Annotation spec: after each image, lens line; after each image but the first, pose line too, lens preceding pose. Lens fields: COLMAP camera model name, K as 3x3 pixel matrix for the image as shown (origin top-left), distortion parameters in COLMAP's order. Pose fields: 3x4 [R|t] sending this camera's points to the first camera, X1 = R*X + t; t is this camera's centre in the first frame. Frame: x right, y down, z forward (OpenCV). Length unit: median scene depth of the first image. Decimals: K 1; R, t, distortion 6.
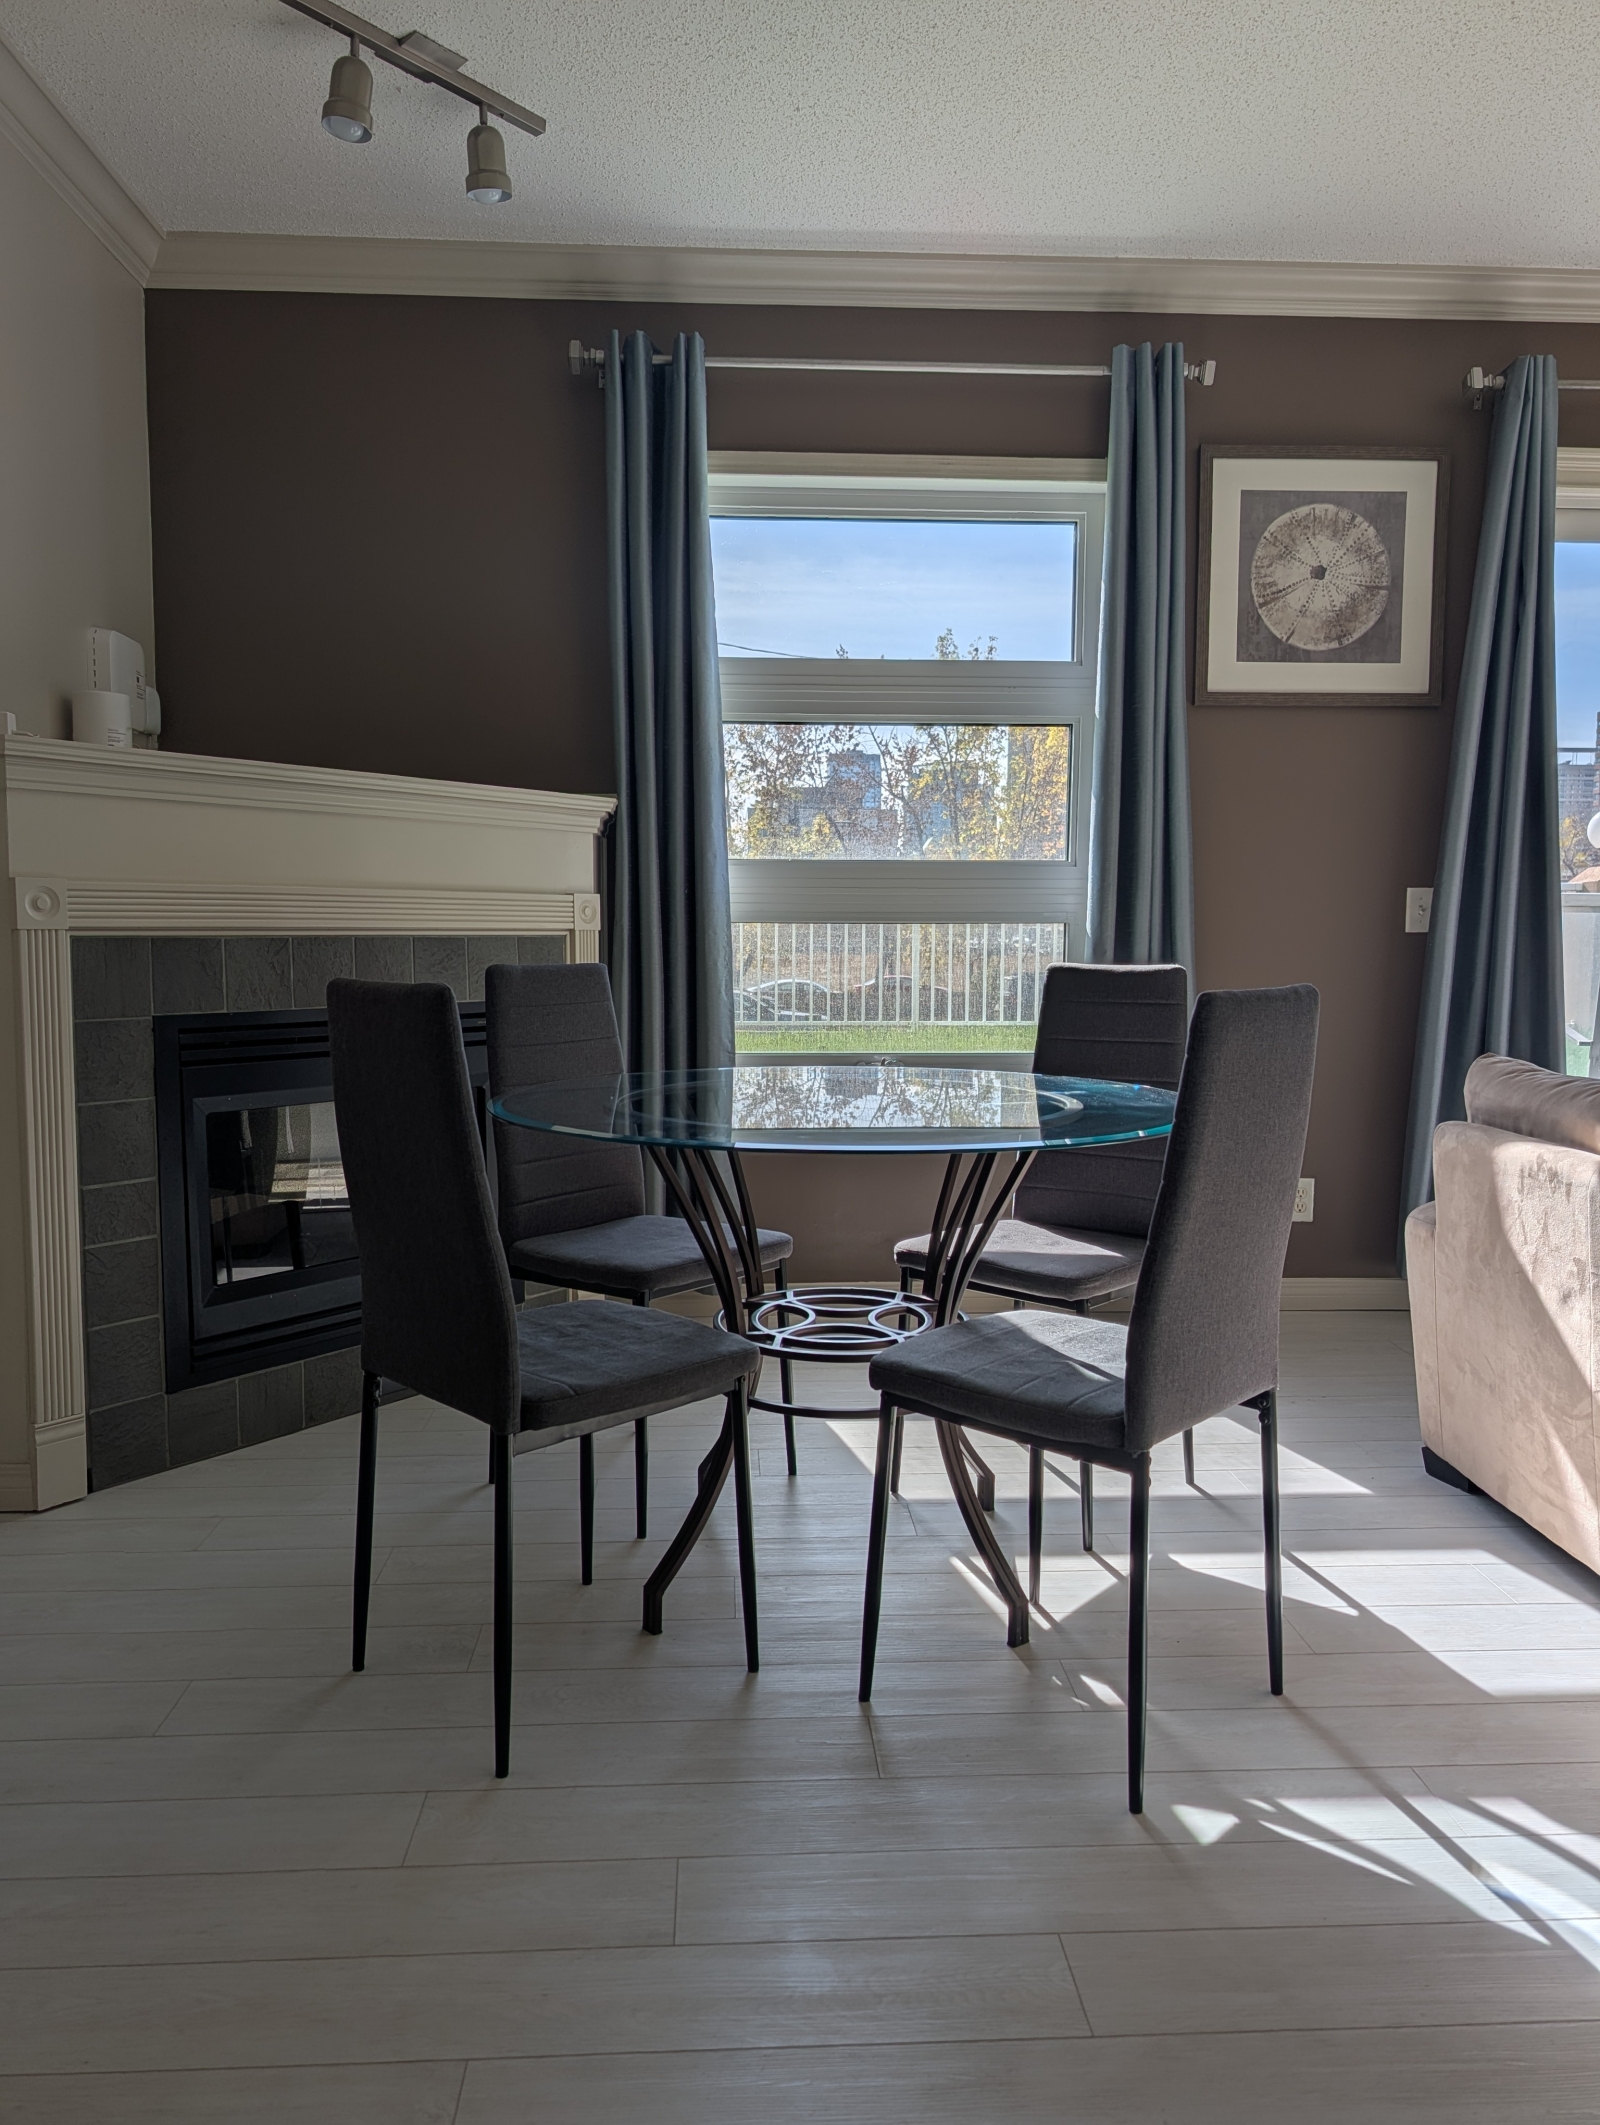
lens RADIAL K [[1531.4, 0, 800.8], [0, 1531.4, 1061.7], [0, 0, 1]] dist [0.024863, -0.023709]
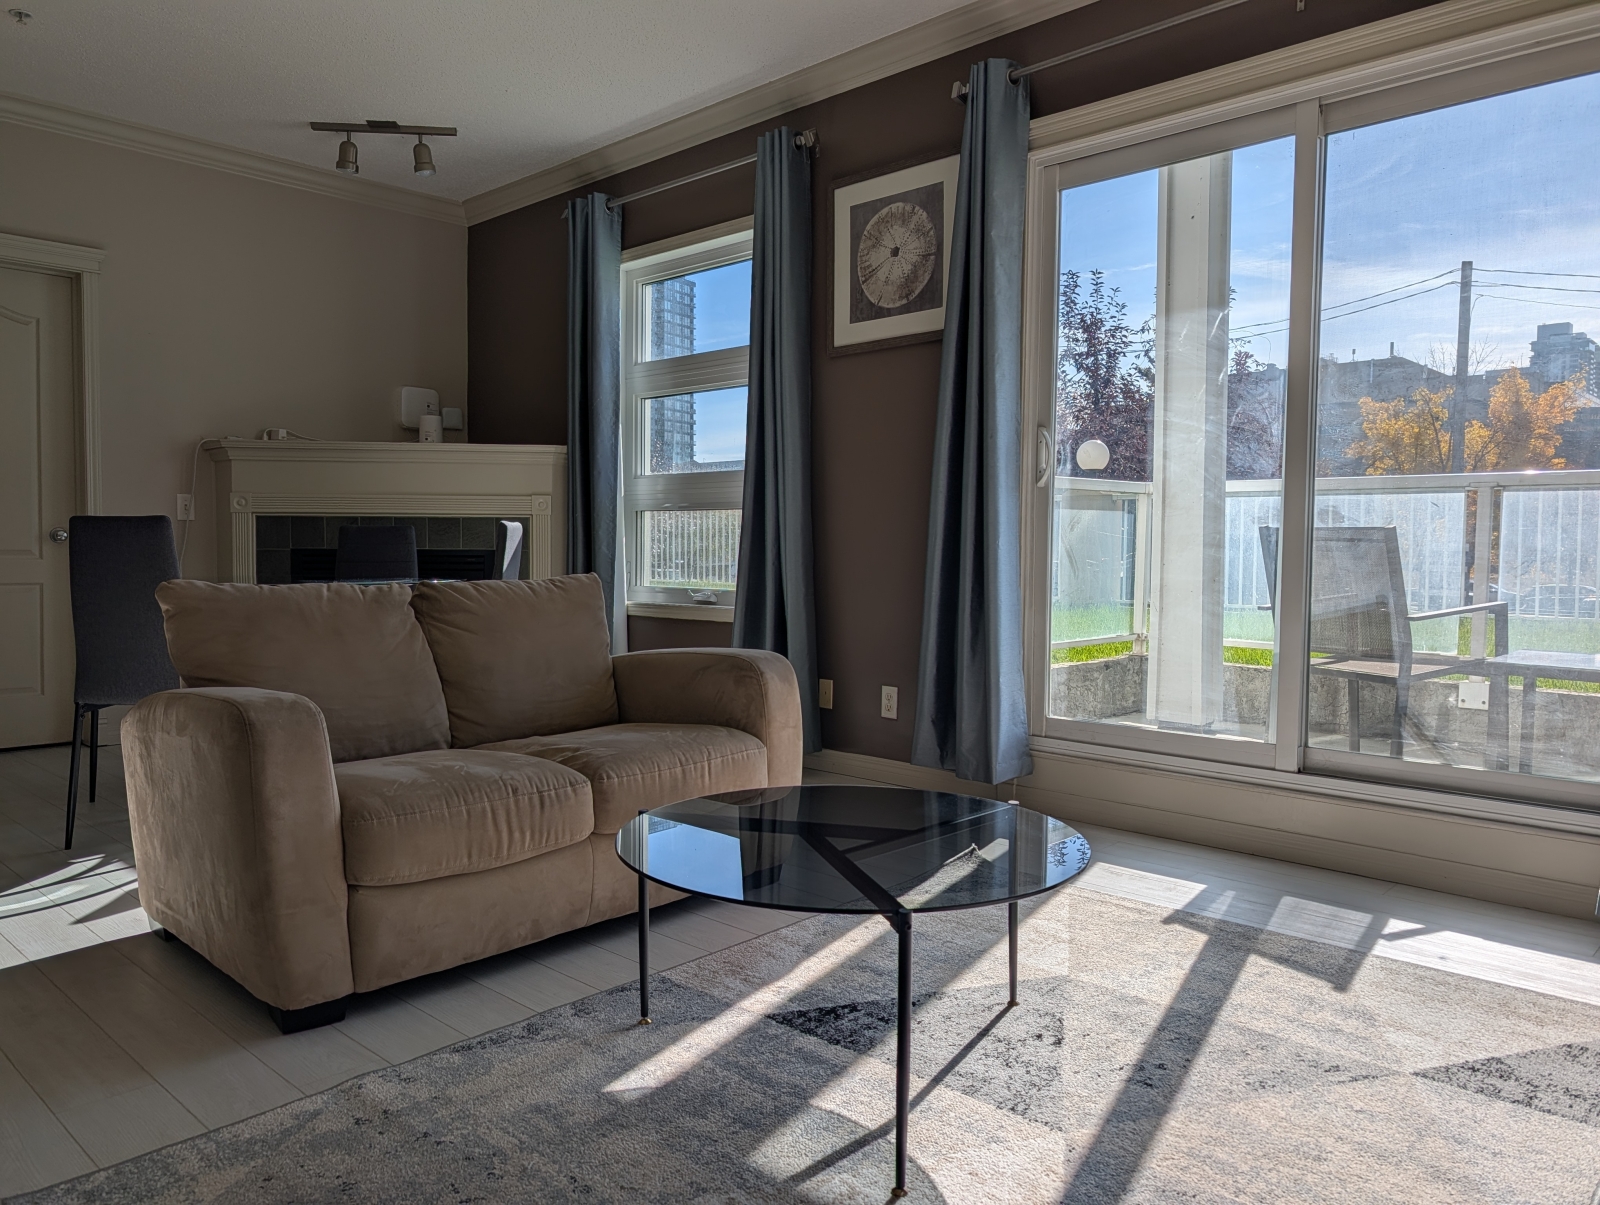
lens RADIAL K [[1153.0, 0, 800.0], [0, 1153.0, 608.5], [0, 0, 1]] dist [0.024863, -0.023709]
pose [[0.686304, 0.037240, -0.726360, 1.056399], [-0.065480, 0.997796, -0.010713, 0.022757], [0.724361, 0.054915, 0.687231, 0.232529]]
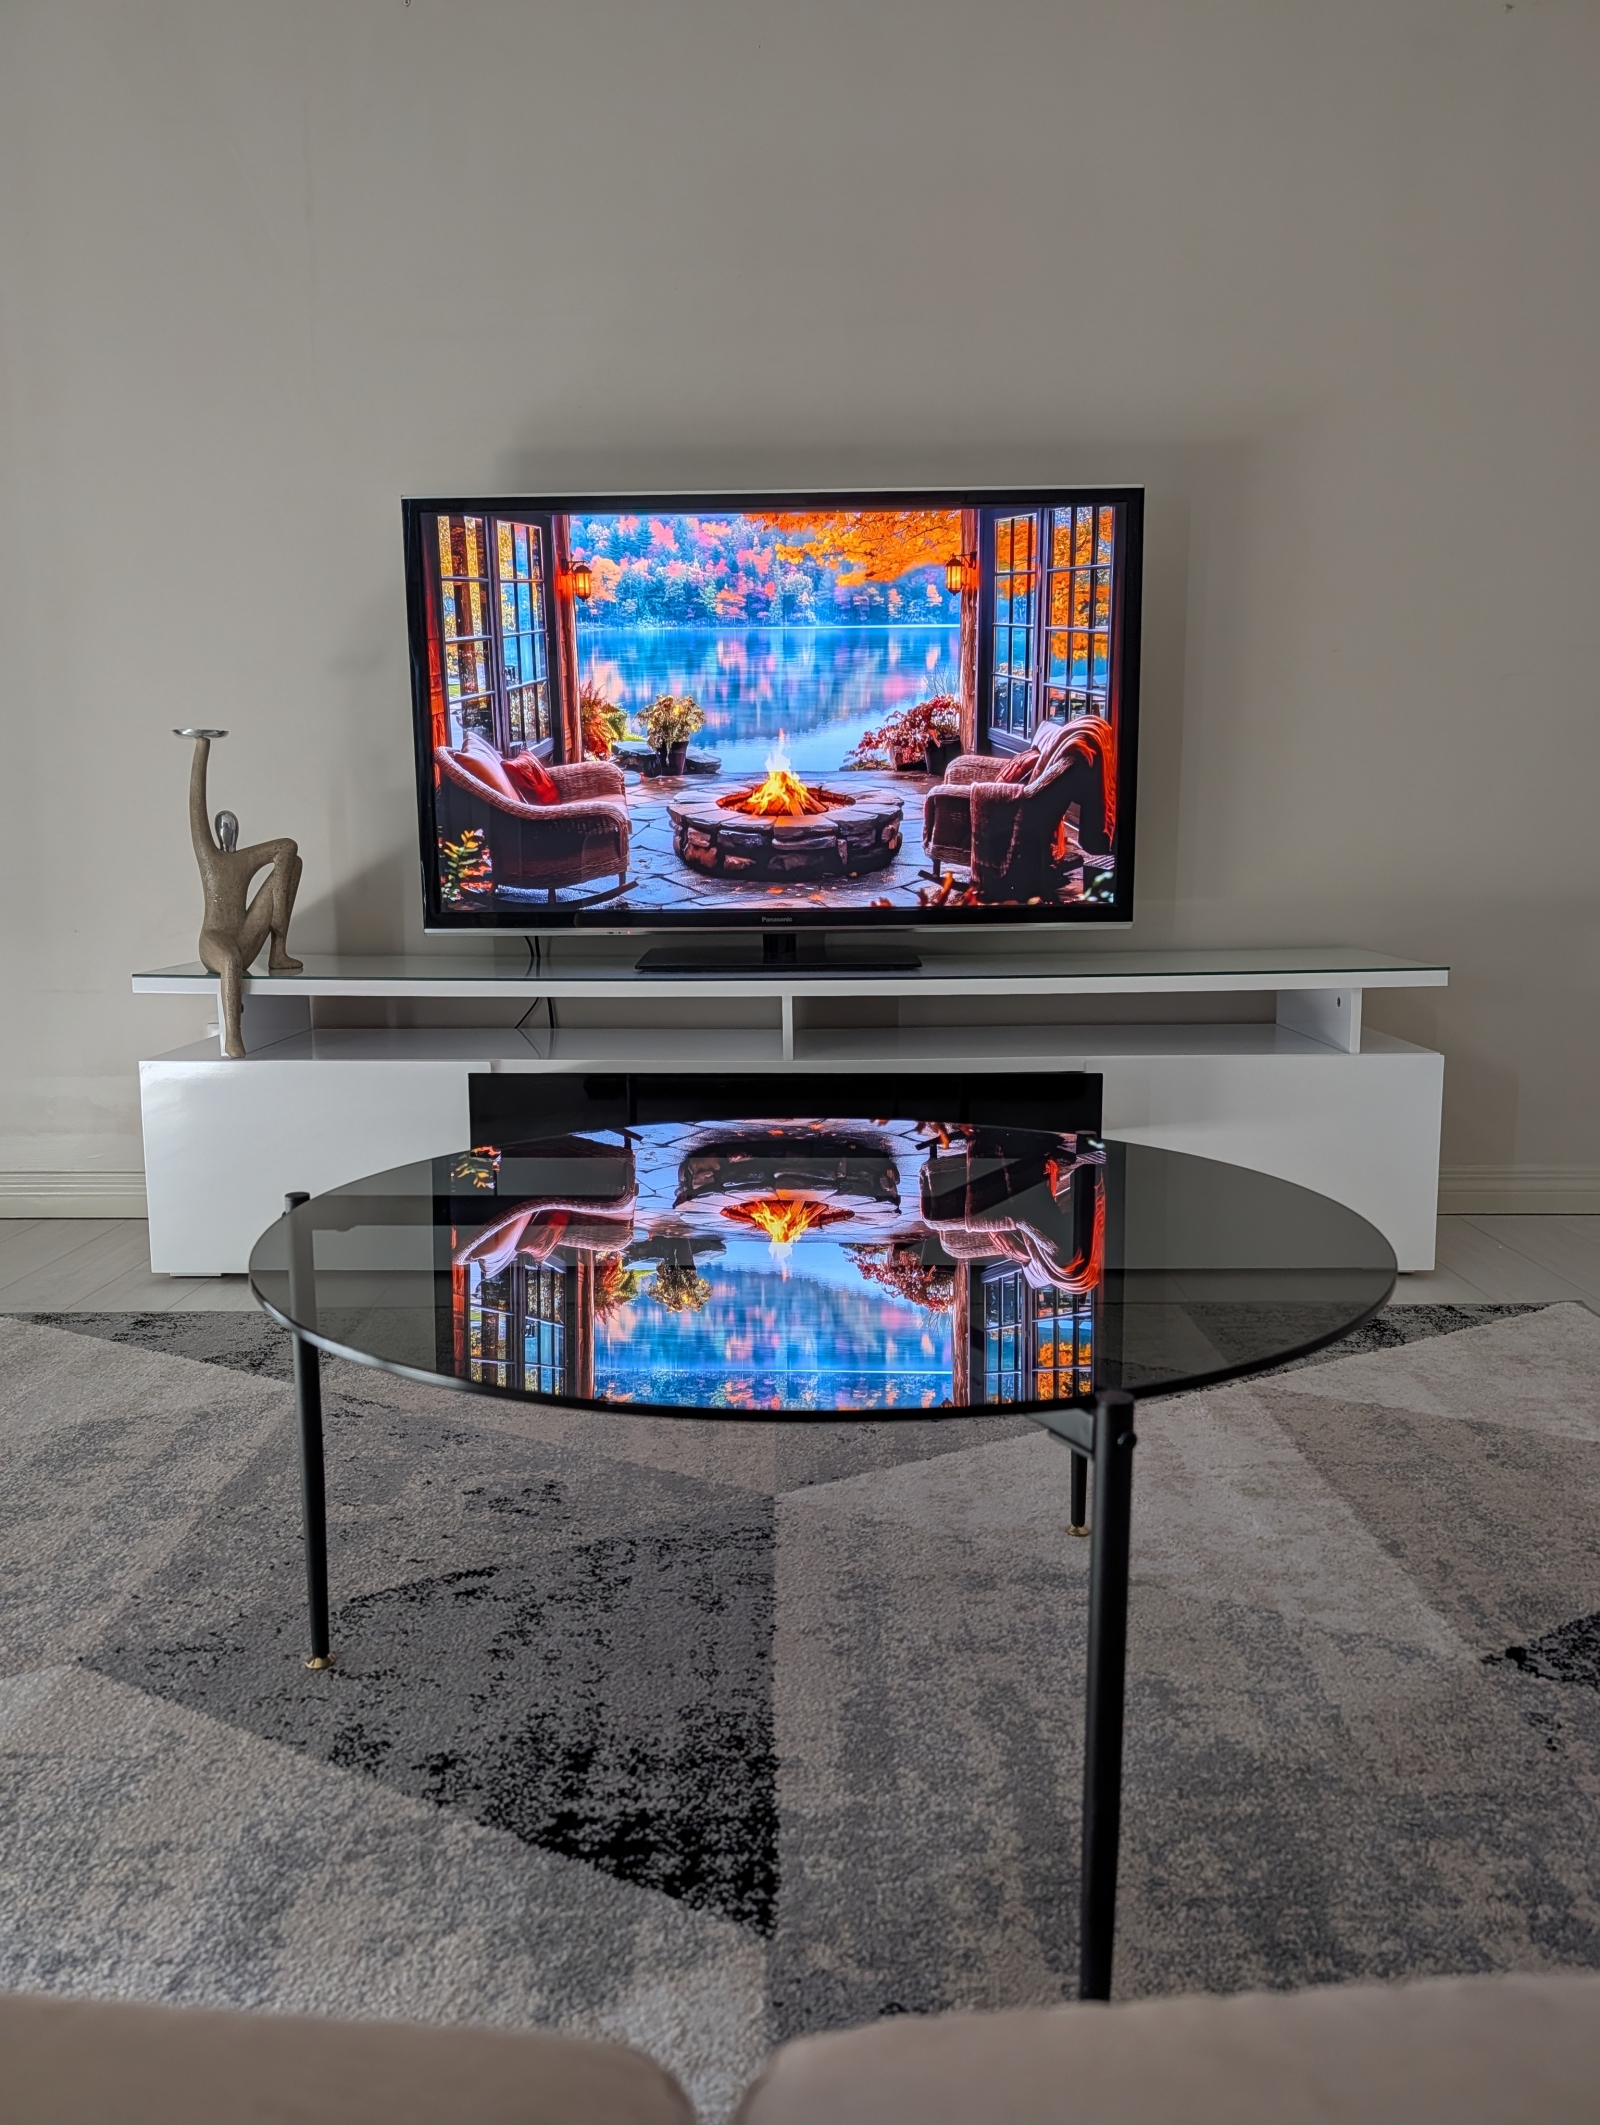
lens RADIAL K [[1531.4, 0, 796.1], [0, 1531.4, 1071.3], [0, 0, 1]] dist [0.024863, -0.023709]
pose [[0.068259, -0.157513, 0.985155, 0.436916], [0.095077, 0.983991, 0.150739, 0.044010], [-0.993127, 0.083376, 0.082142, 0.574086]]
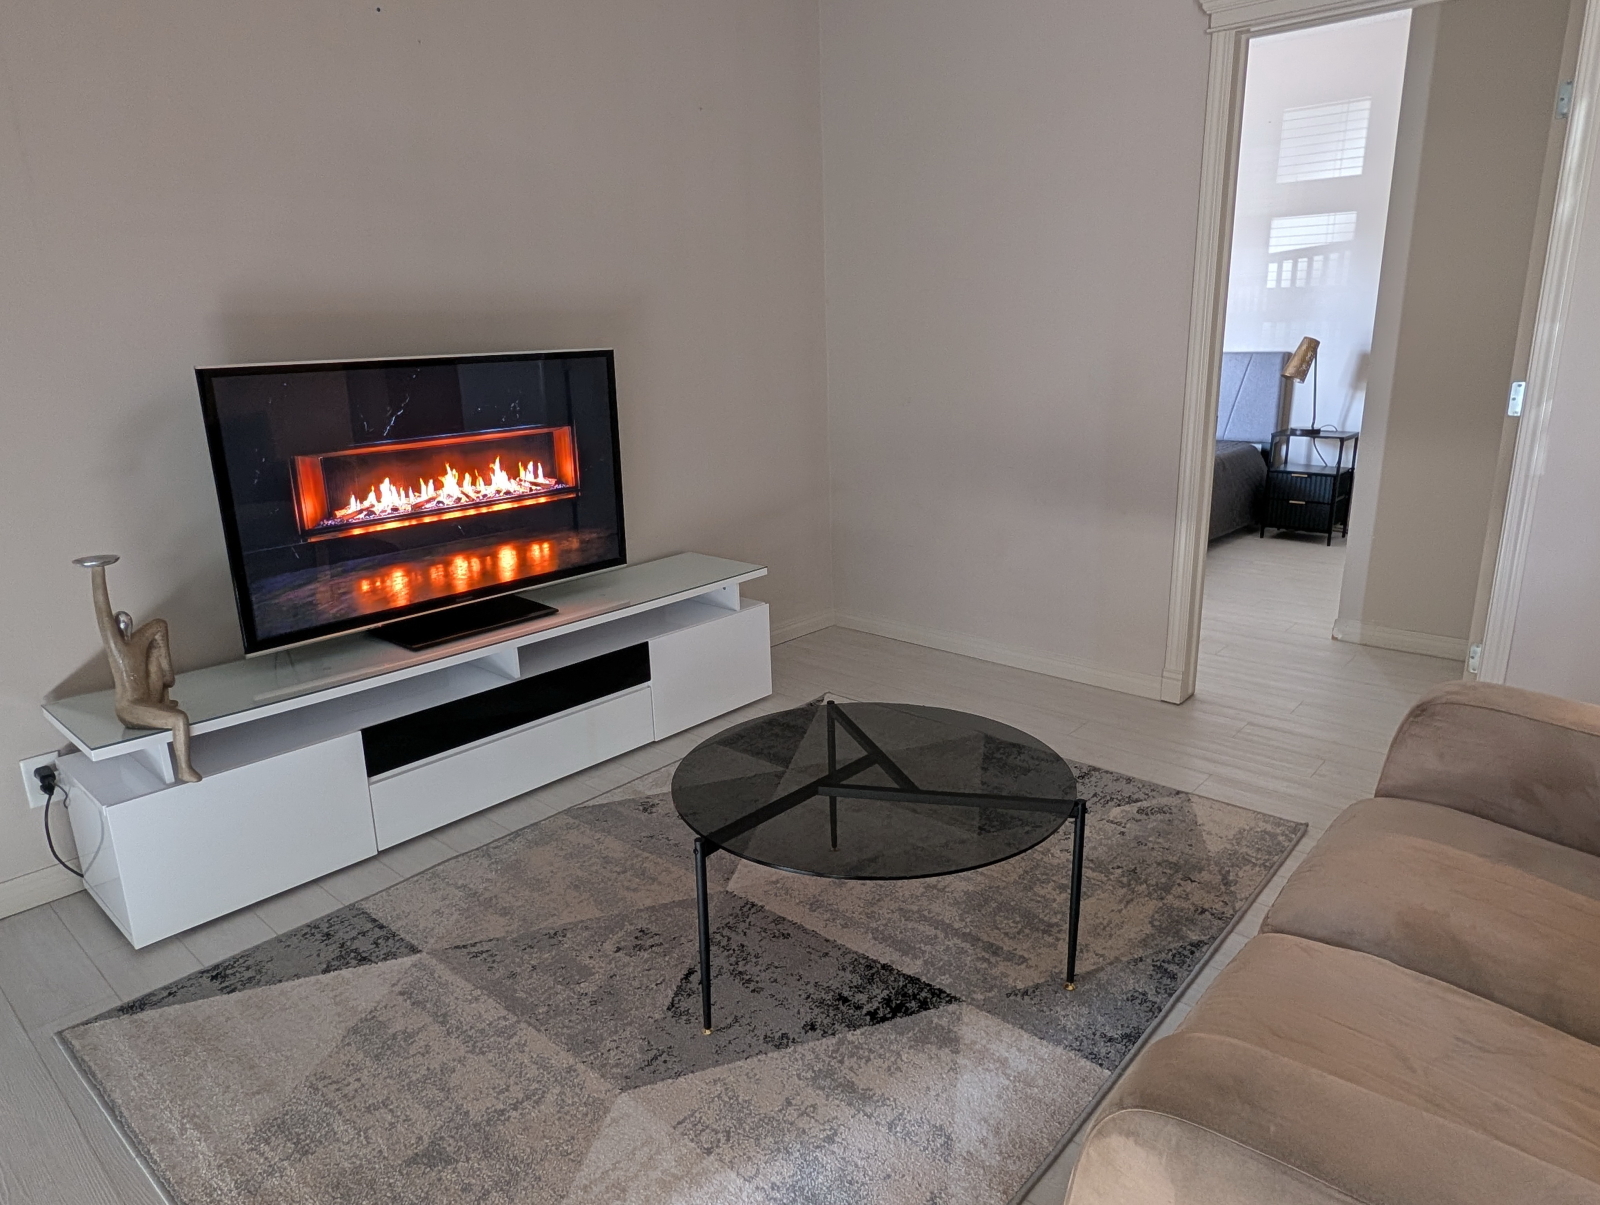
lens RADIAL K [[1000.0, 0, 805.8], [0, 1000.0, 599.9], [0, 0, 1]] dist [-0.000462, -0.002770]
pose [[-0.710428, -0.176508, 0.681276, 0.409050], [0.078274, 0.942215, 0.325736, -0.135185], [-0.699404, 0.284739, -0.655560, 0.924307]]
